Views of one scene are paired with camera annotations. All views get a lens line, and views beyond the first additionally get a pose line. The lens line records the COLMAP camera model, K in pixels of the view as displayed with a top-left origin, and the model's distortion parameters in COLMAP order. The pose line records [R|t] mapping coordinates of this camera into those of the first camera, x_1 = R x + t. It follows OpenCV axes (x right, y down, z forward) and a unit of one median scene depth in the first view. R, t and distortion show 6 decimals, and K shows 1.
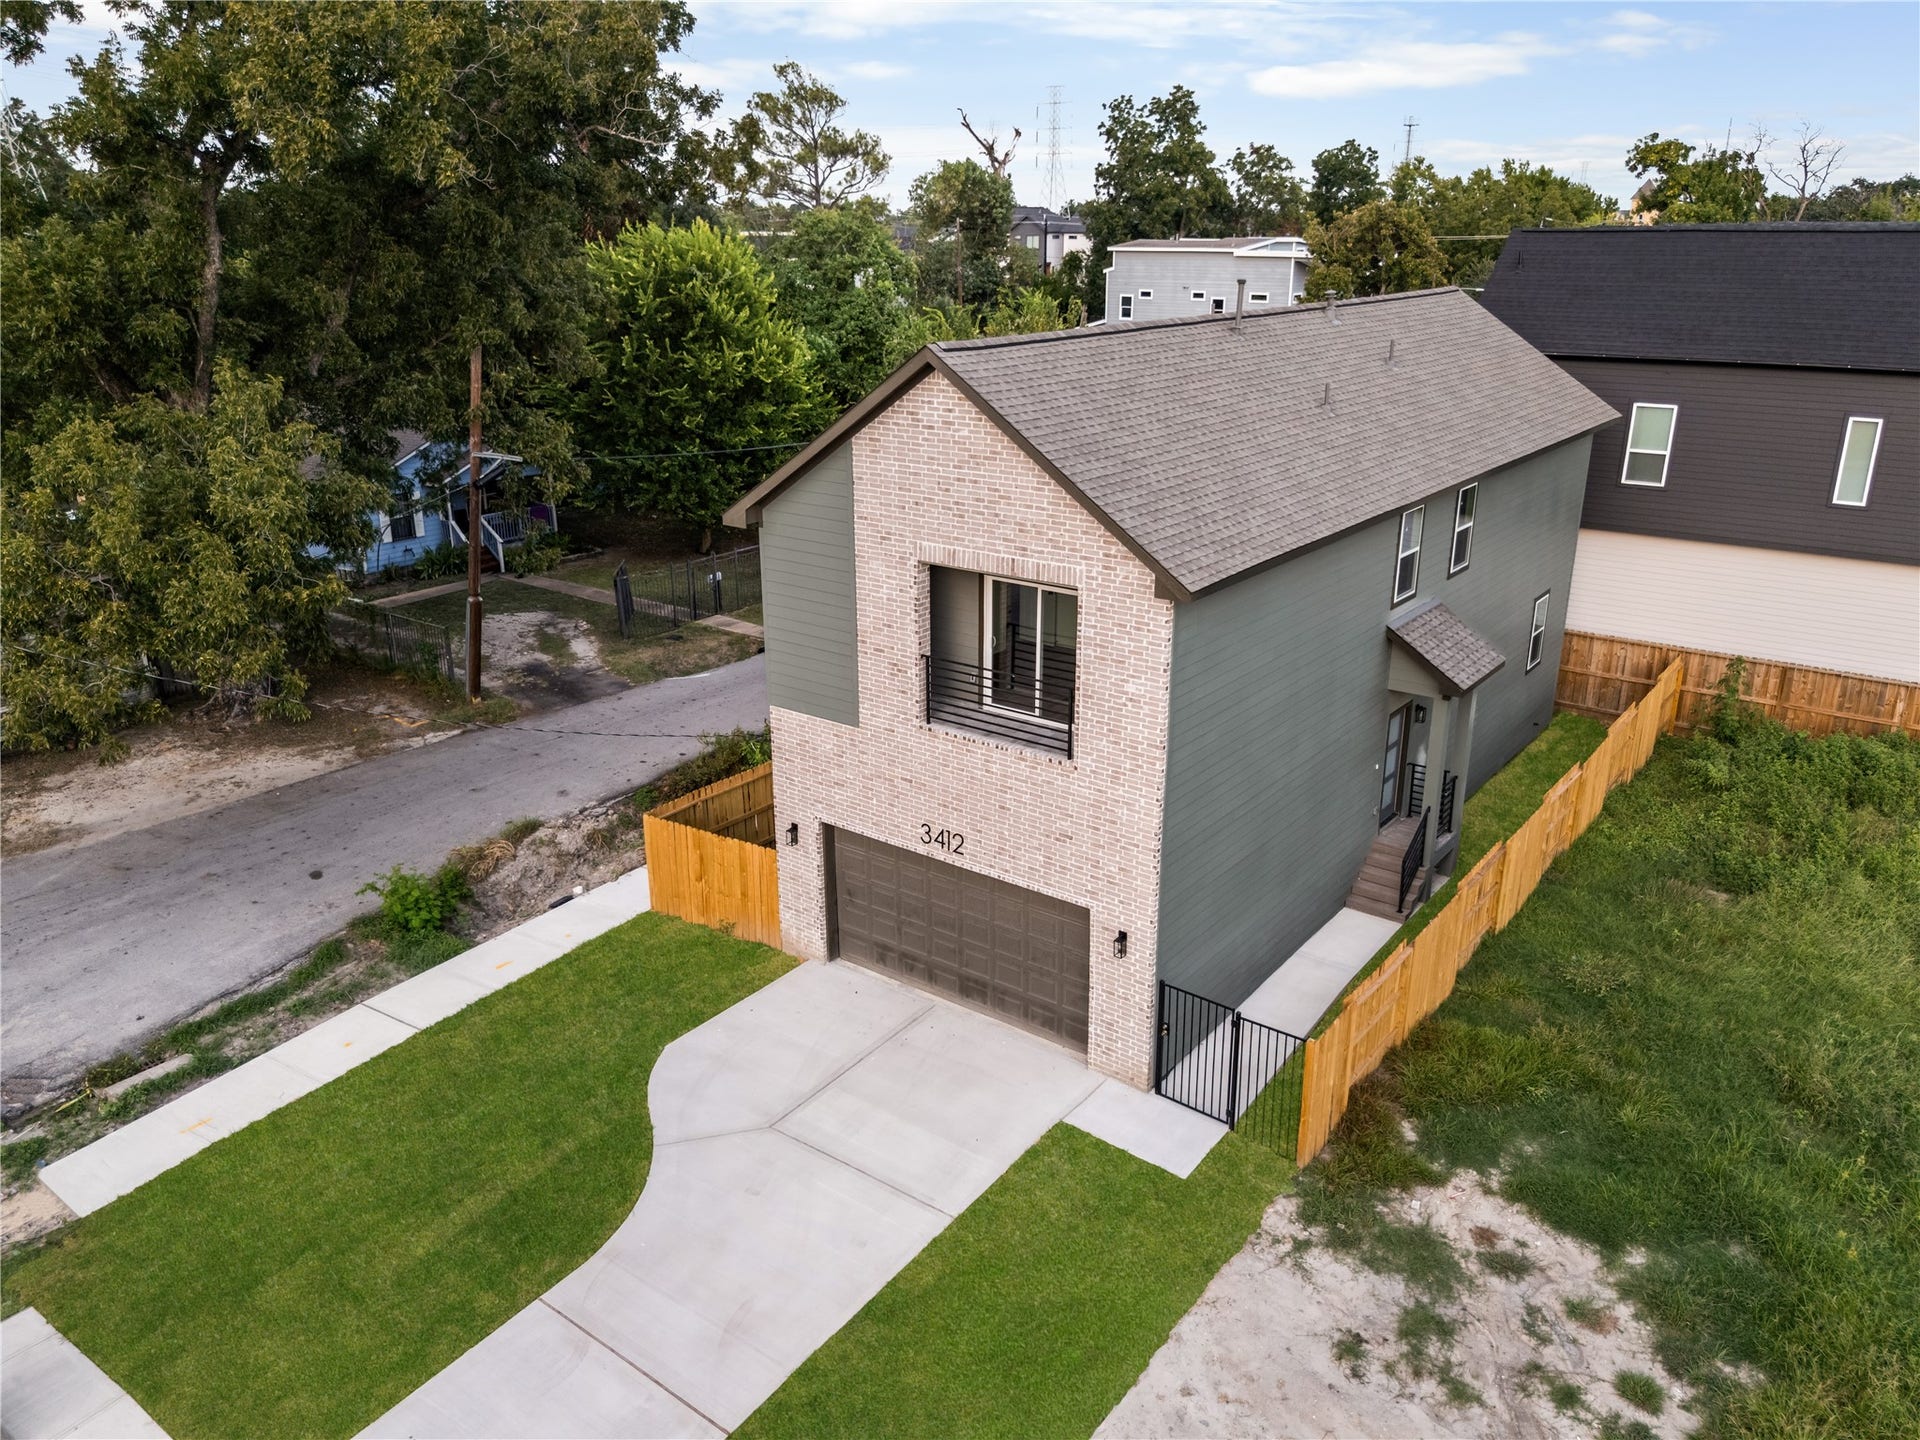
lens RADIAL K [[1494.8, 0, 973.0], [0, 1494.8, 713.0], [0, 0, 1]] dist [0.031975, -0.000857]
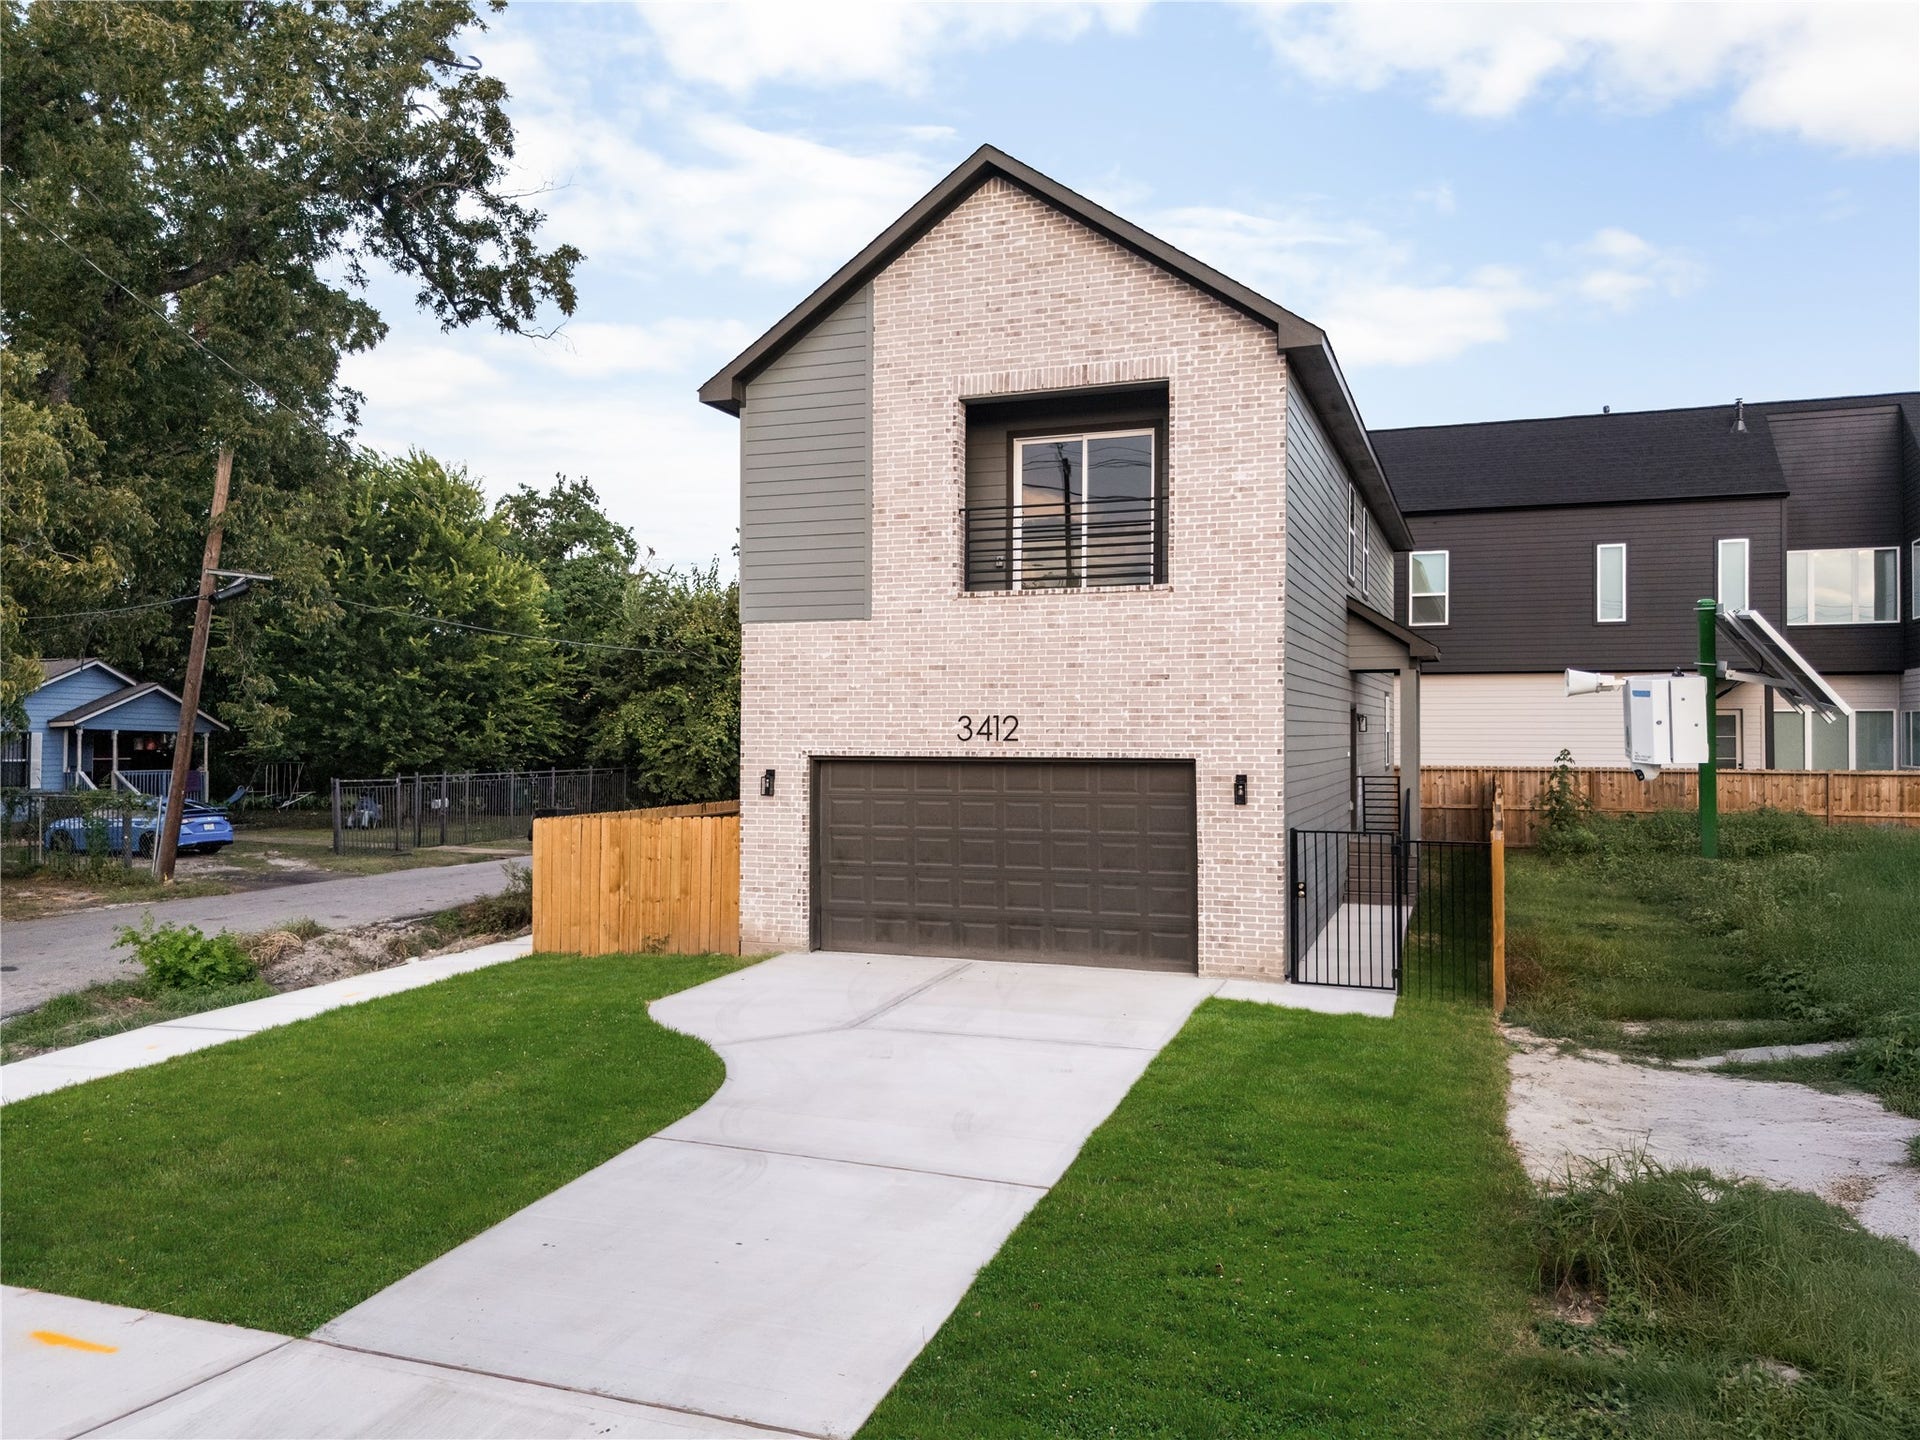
lens RADIAL K [[1494.8, 0, 958.5], [0, 1494.8, 717.3], [0, 0, 1]] dist [0.031975, -0.000857]
pose [[0.955103, 0.009946, 0.296107, -0.278998], [0.095438, 0.935834, -0.339272, 0.354185], [-0.280482, 0.352300, 0.892869, 0.247130]]
